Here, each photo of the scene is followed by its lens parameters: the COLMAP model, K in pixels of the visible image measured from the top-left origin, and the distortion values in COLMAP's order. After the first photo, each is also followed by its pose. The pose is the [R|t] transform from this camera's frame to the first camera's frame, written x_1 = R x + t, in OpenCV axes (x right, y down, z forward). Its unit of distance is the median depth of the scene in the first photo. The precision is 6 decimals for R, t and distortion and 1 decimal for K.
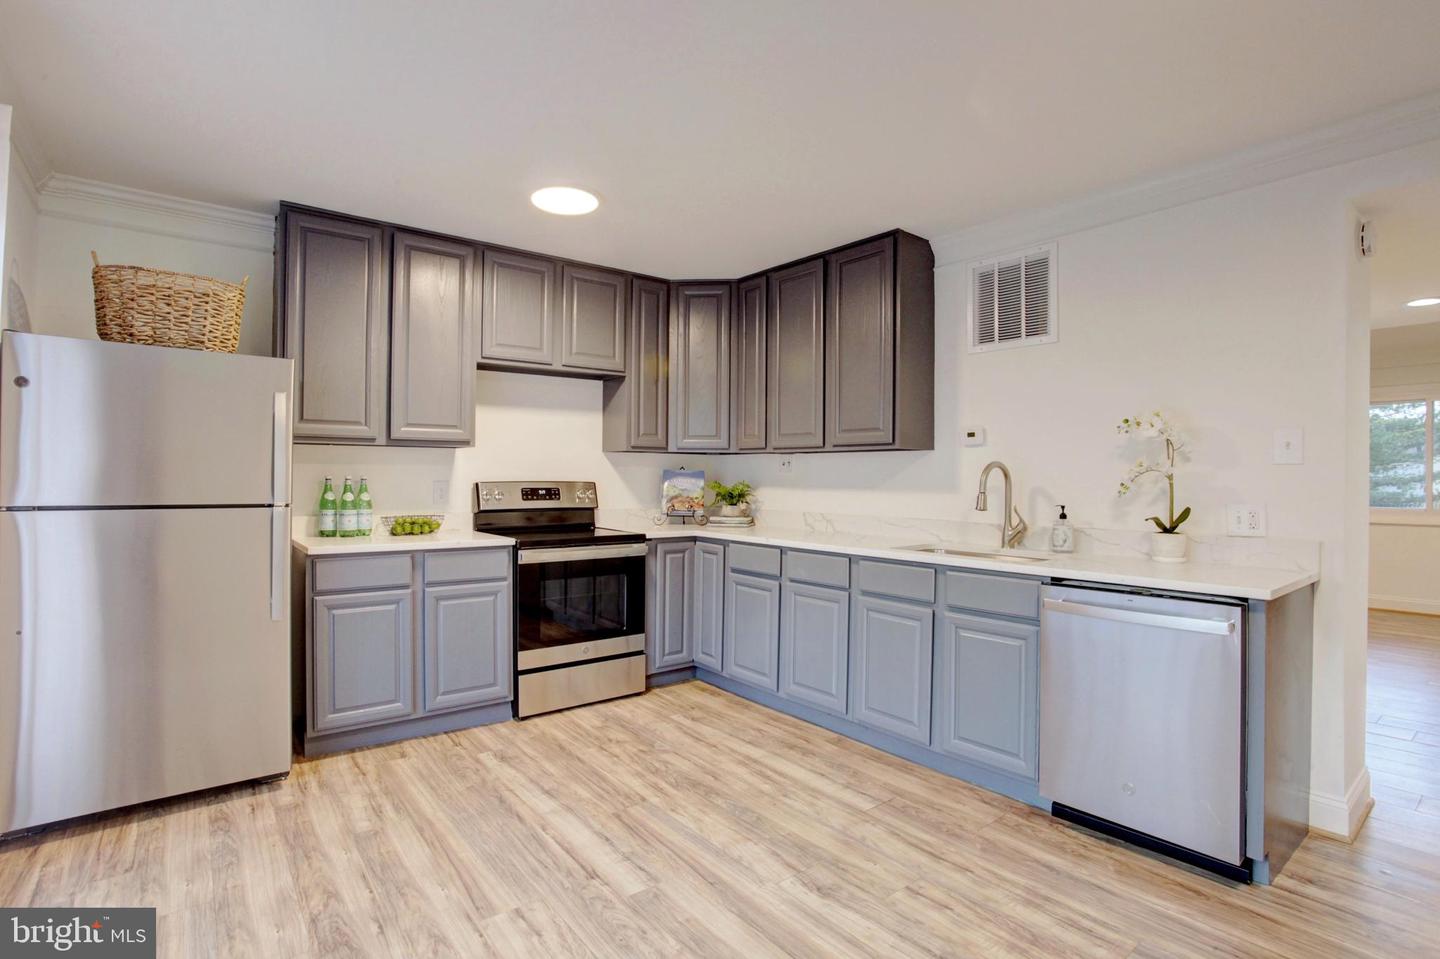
lens RADIAL K [[702.4, 0, 717.2], [0, 702.4, 472.9], [0, 0, 1]] dist [-0.061859, 0.022980]
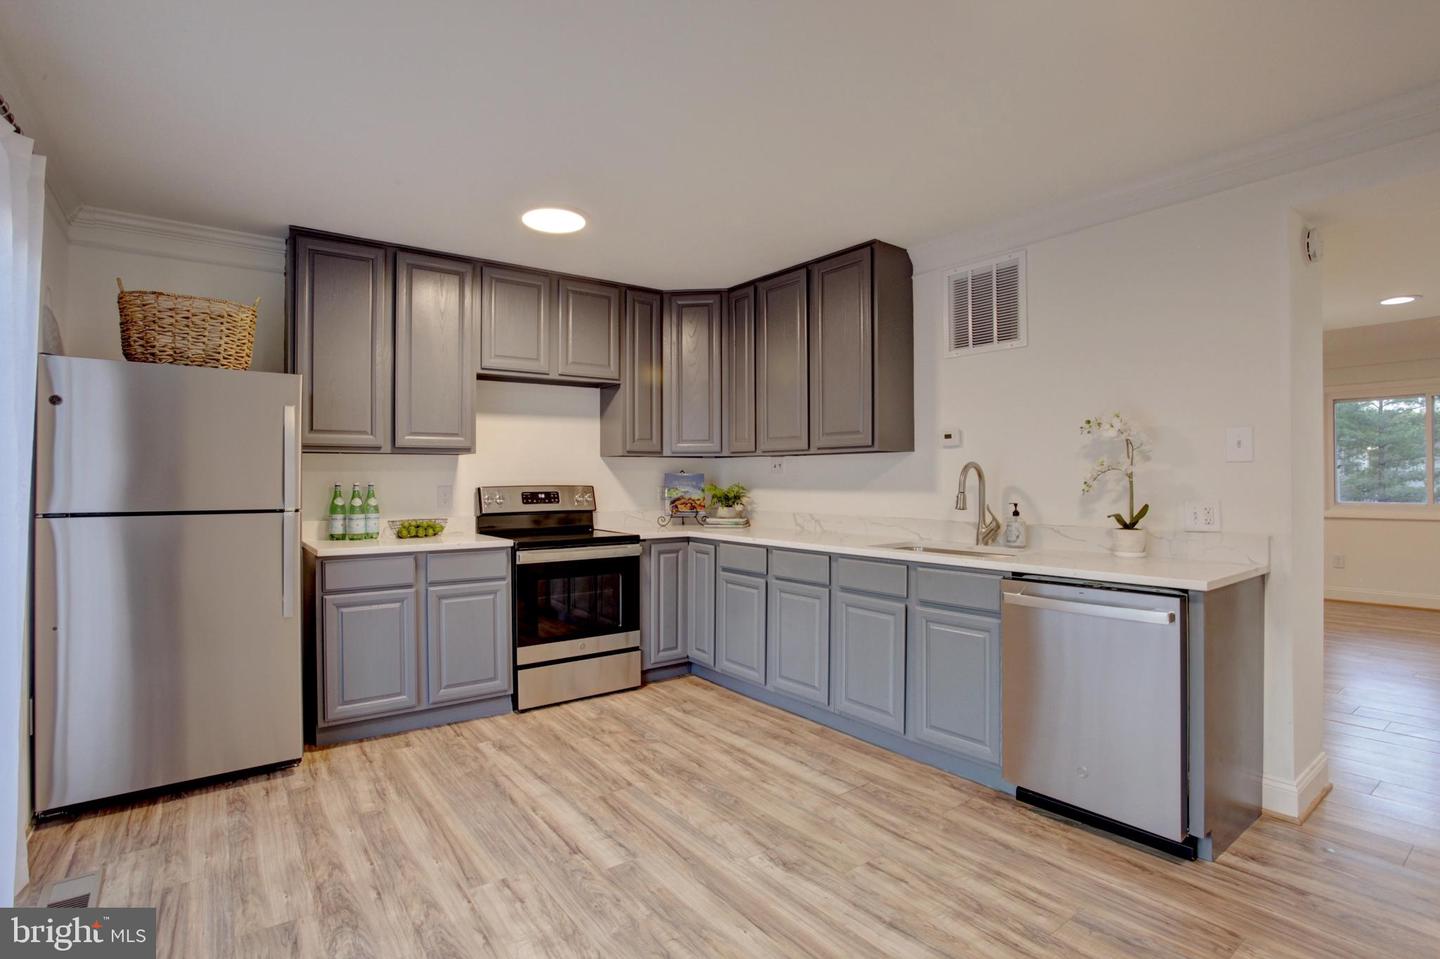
lens RADIAL K [[702.4, 0, 717.2], [0, 702.4, 472.9], [0, 0, 1]] dist [-0.061859, 0.022980]
pose [[0.999646, -0.010573, -0.024428, 0.059802], [0.010494, 0.999939, -0.003380, -0.000816], [0.024463, 0.003122, 0.999696, -0.061401]]
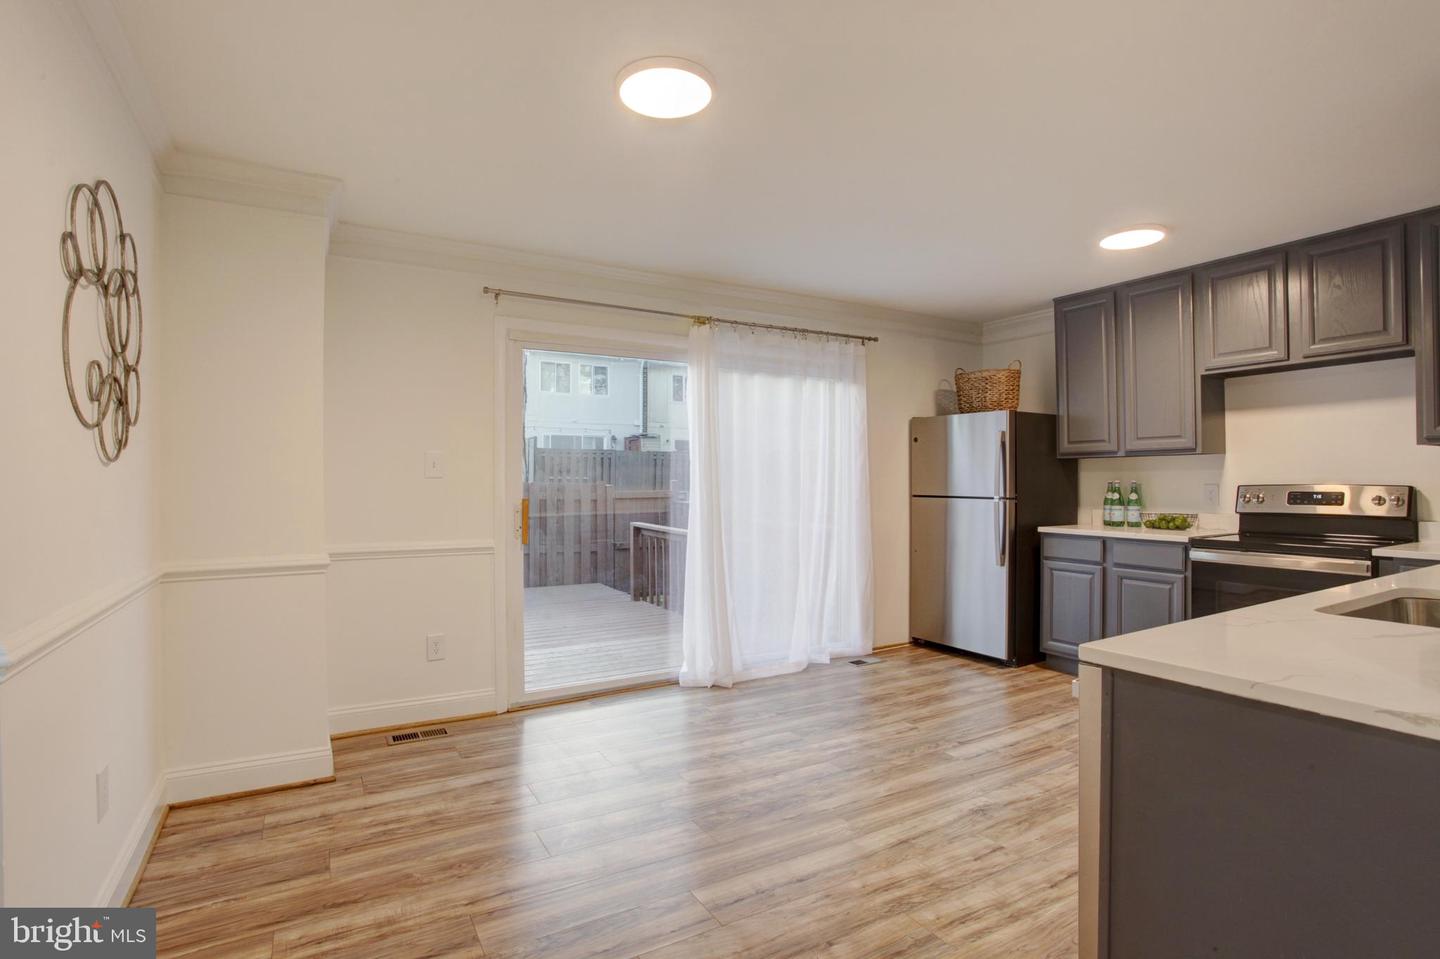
lens RADIAL K [[702.4, 0, 717.2], [0, 702.4, 472.9], [0, 0, 1]] dist [-0.061859, 0.022980]
pose [[-0.139363, -0.017287, -0.990090, 1.153749], [0.008217, 0.999793, -0.018613, 0.011478], [0.990207, -0.010730, -0.139192, 0.558190]]
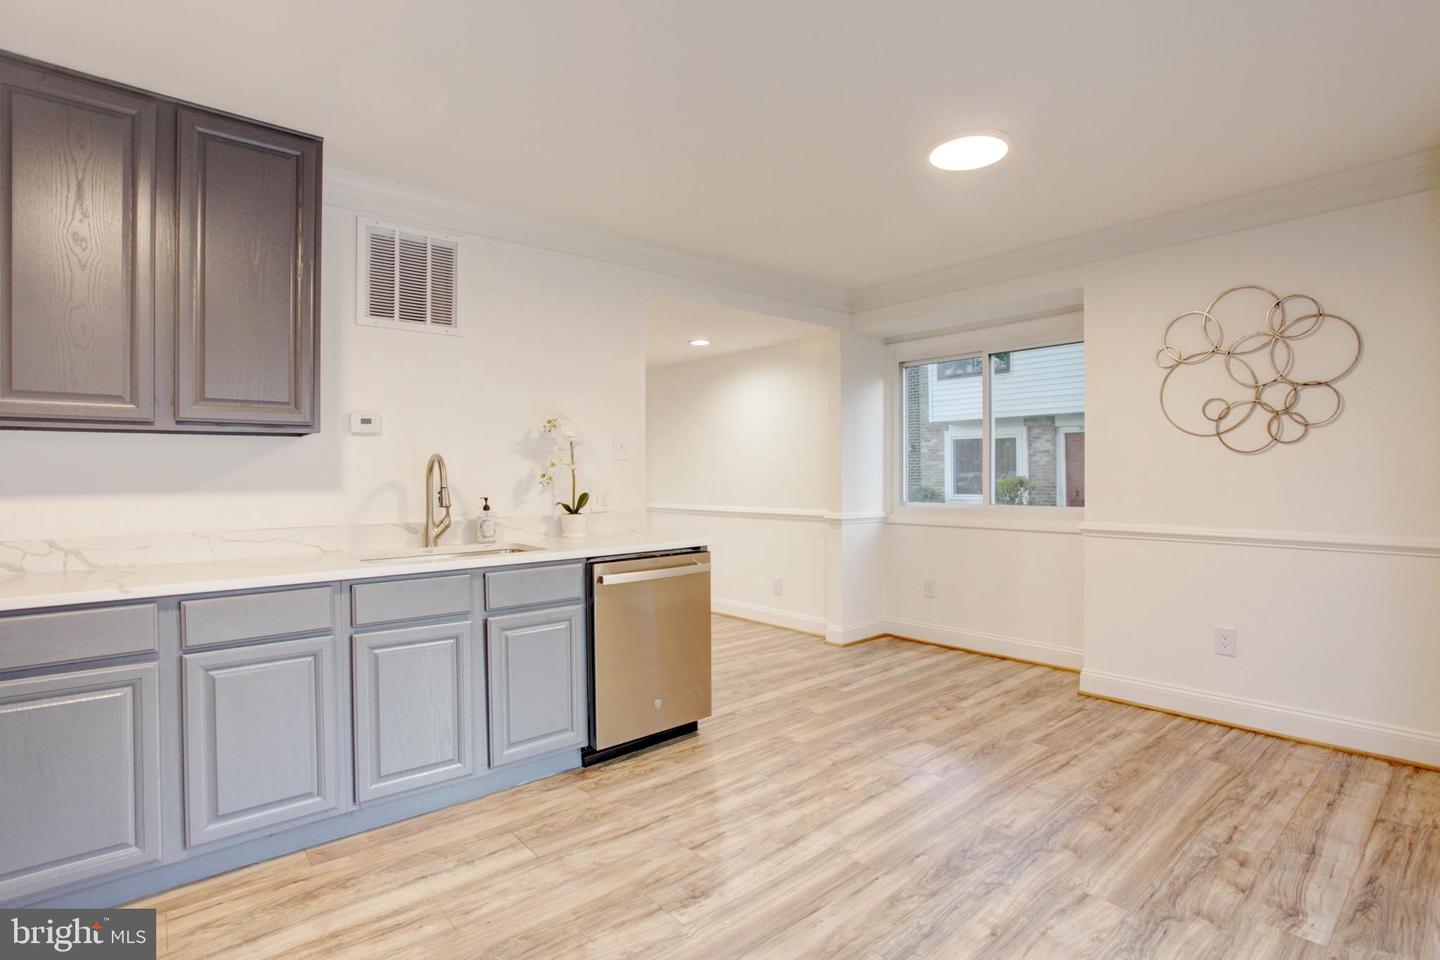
lens RADIAL K [[702.4, 0, 717.2], [0, 702.4, 473.4], [0, 0, 1]] dist [-0.061859, 0.022980]
pose [[-0.036128, -0.007187, 0.999321, -0.640439], [0.003625, 0.999967, 0.007323, 0.005042], [-0.999341, 0.003887, -0.036101, 0.791559]]
